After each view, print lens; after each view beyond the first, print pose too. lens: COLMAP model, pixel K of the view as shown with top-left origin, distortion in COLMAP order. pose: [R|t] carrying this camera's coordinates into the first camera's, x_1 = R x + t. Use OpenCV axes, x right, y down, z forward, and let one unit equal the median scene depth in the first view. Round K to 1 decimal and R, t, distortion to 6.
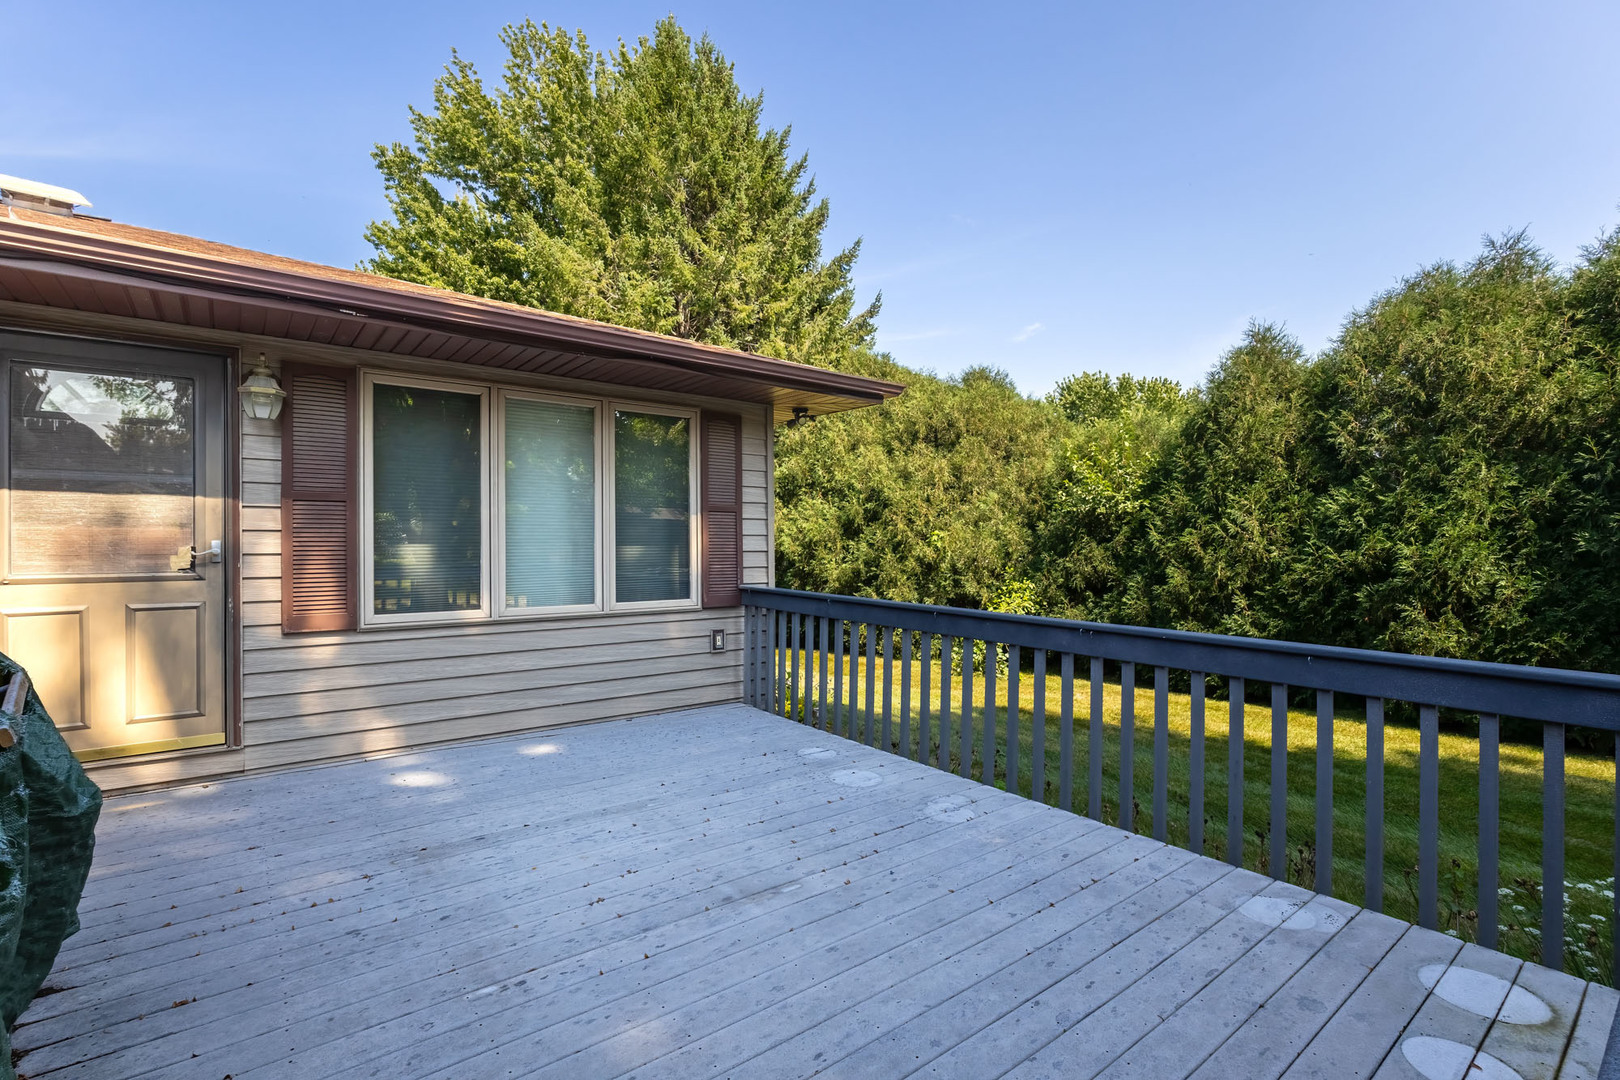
lens RADIAL K [[749.5, 0, 825.6], [0, 749.5, 545.4], [0, 0, 1]] dist [-0.003238, -0.000129]
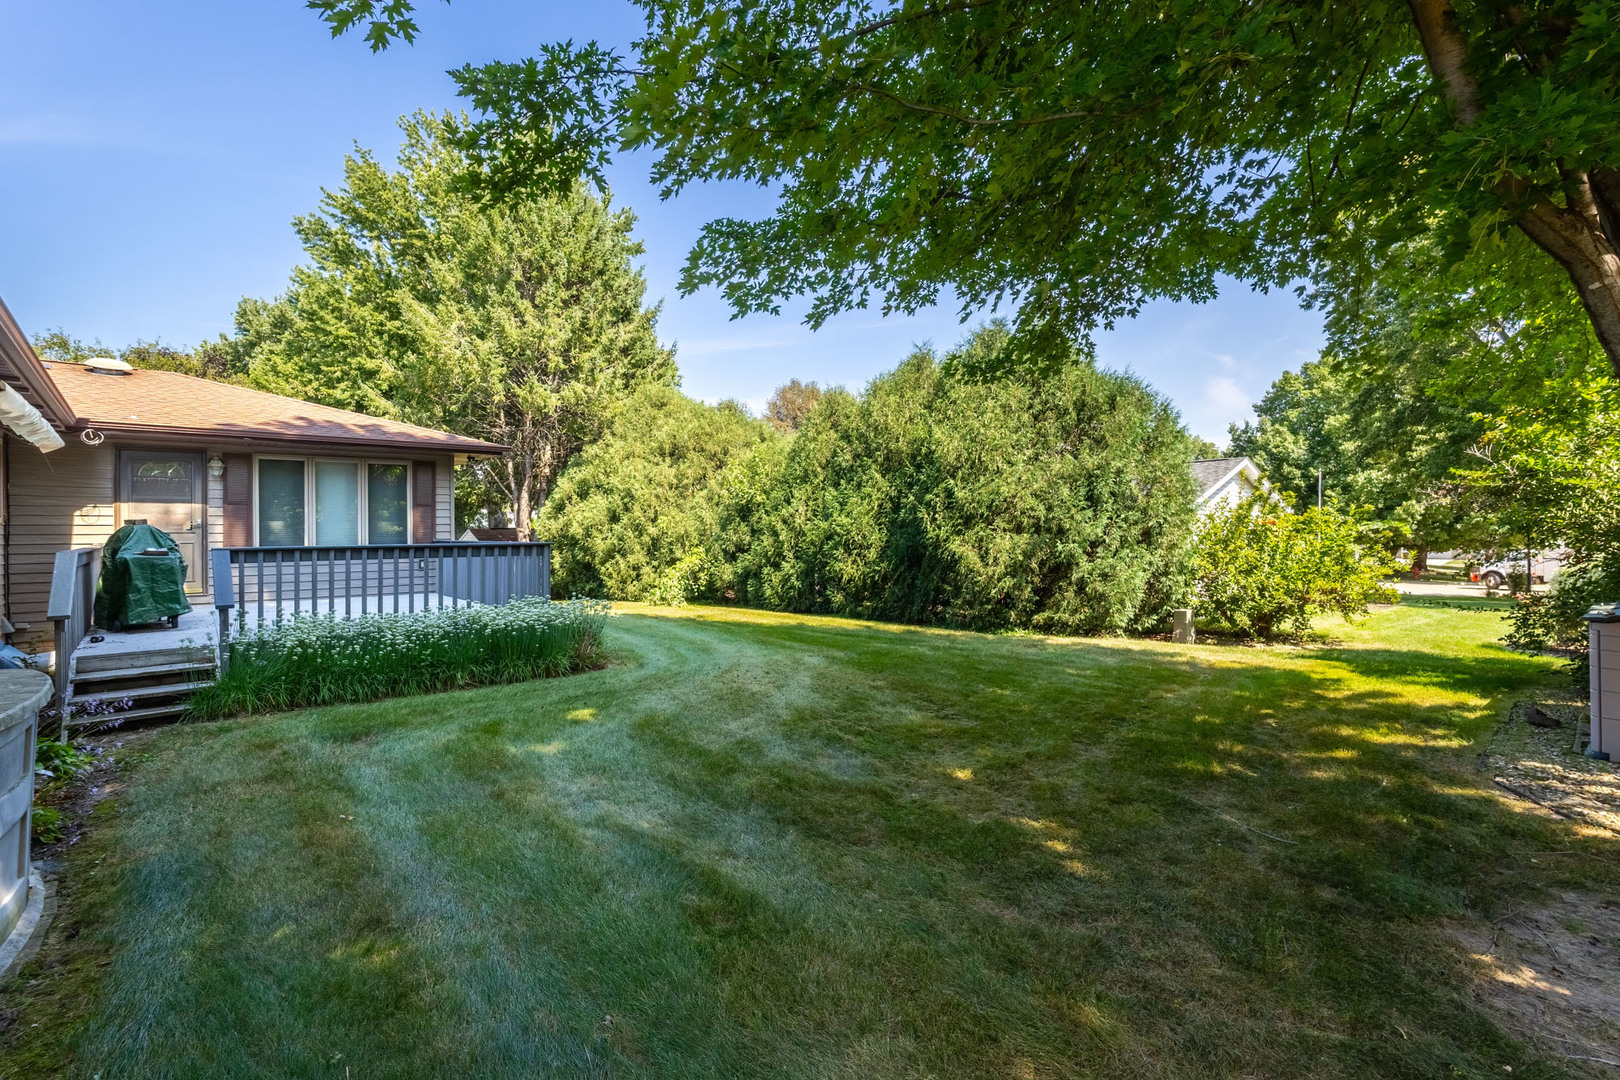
lens RADIAL K [[749.5, 0, 799.1], [0, 749.5, 526.8], [0, 0, 1]] dist [-0.003238, -0.000129]
pose [[0.999303, -0.016687, 0.033402, 0.384679], [0.017176, 0.999749, -0.014411, 0.028705], [-0.033153, 0.014975, 0.999338, -0.539724]]
